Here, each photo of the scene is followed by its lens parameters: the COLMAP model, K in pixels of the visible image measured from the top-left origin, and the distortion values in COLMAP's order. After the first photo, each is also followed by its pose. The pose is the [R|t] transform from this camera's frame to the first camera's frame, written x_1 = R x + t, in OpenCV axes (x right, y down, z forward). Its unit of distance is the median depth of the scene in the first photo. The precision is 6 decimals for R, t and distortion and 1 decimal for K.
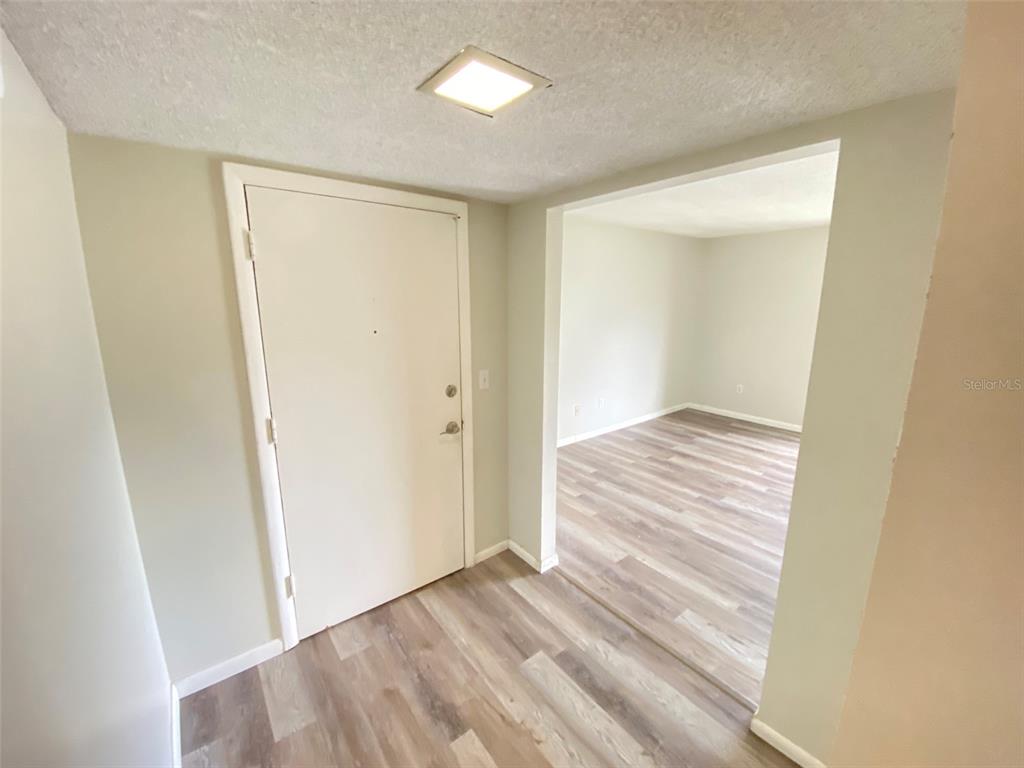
lens RADIAL K [[417.0, 0, 512.8], [0, 417.0, 382.1], [0, 0, 1]] dist [0.015759, -0.016958]
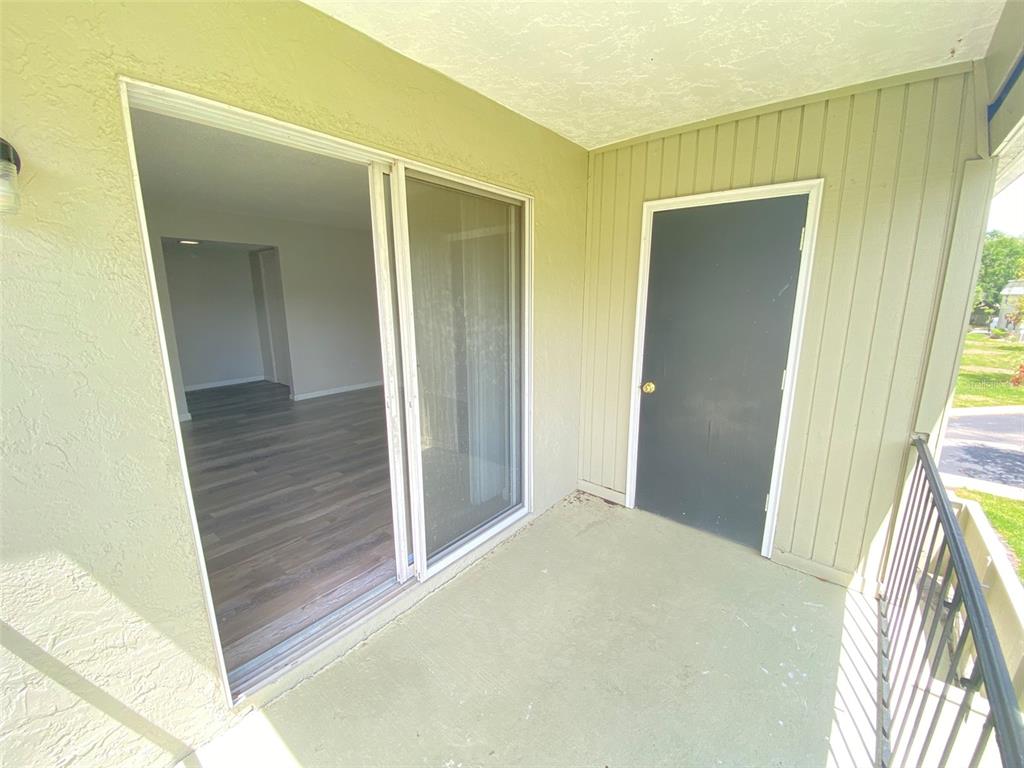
lens RADIAL K [[417.0, 0, 512.8], [0, 417.0, 382.1], [0, 0, 1]] dist [0.015759, -0.016958]
pose [[0.210761, 0.196492, -0.957586, 1.618366], [-0.193757, 0.968551, 0.156097, -0.155199], [0.958143, 0.152640, 0.242205, 1.016960]]
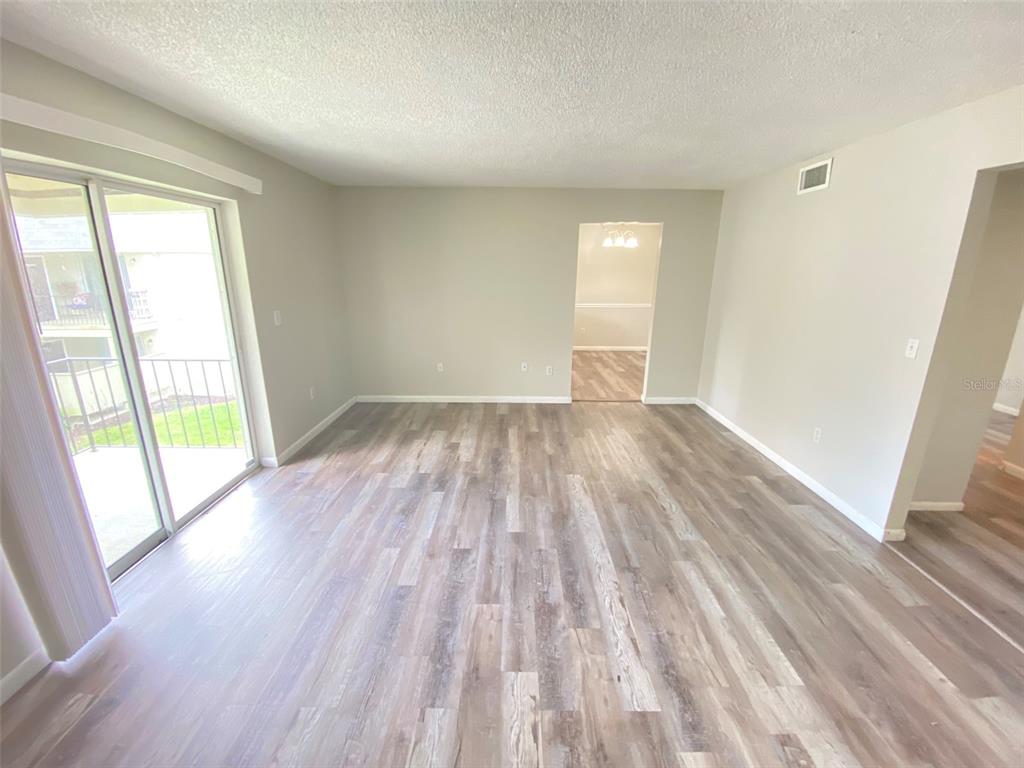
lens RADIAL K [[417.0, 0, 512.8], [0, 417.0, 382.1], [0, 0, 1]] dist [0.015759, -0.016958]
pose [[-0.782508, -0.169033, 0.599257, 0.353123], [0.116517, 0.905690, 0.407615, -0.213075], [-0.611641, 0.388786, -0.689014, 1.102993]]
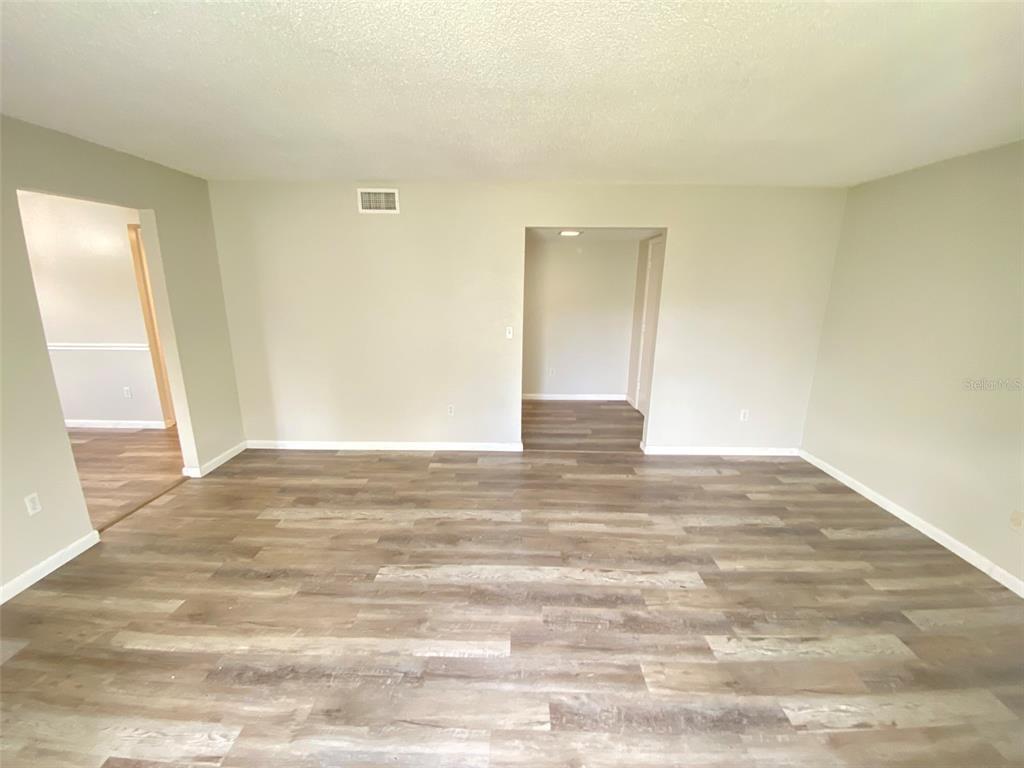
lens RADIAL K [[417.0, 0, 512.8], [0, 417.0, 382.1], [0, 0, 1]] dist [0.015759, -0.016958]
pose [[-0.625416, 0.175964, -0.760192, 1.012102], [-0.166681, 0.921626, 0.350461, -0.178541], [0.762281, 0.345894, -0.547069, 0.900414]]
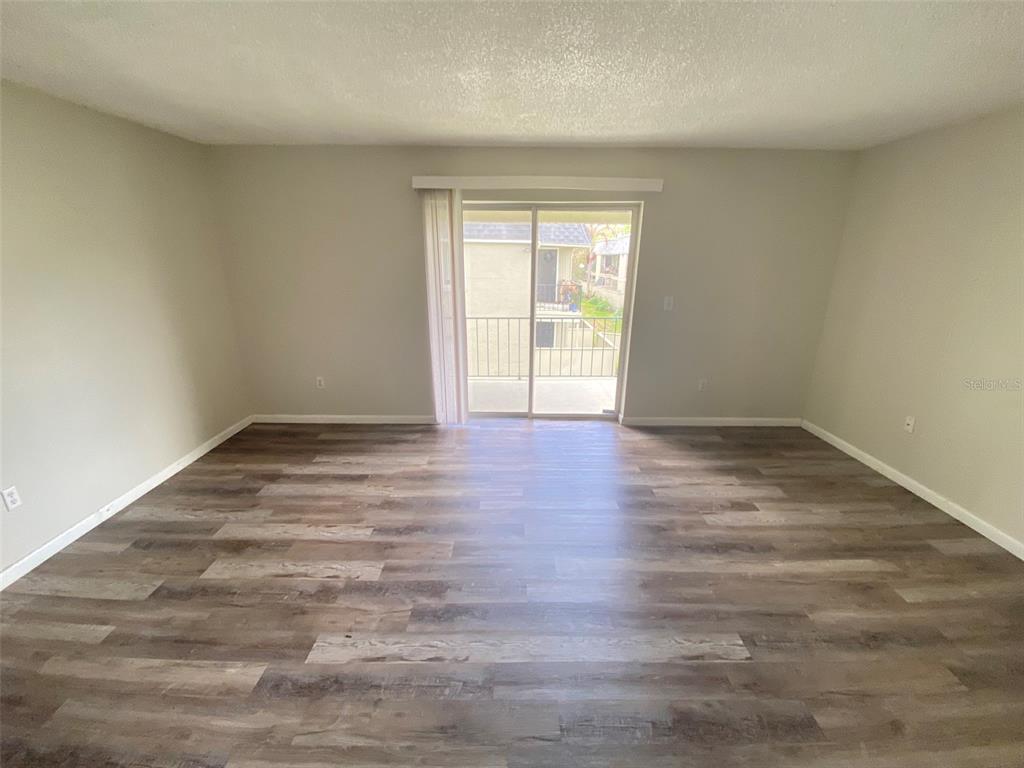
lens RADIAL K [[417.0, 0, 512.8], [0, 417.0, 382.1], [0, 0, 1]] dist [0.015759, -0.016958]
pose [[0.618994, -0.222916, 0.753097, 0.301192], [0.151566, 0.974756, 0.163949, -0.072864], [-0.770632, 0.012660, 0.637155, 0.424983]]
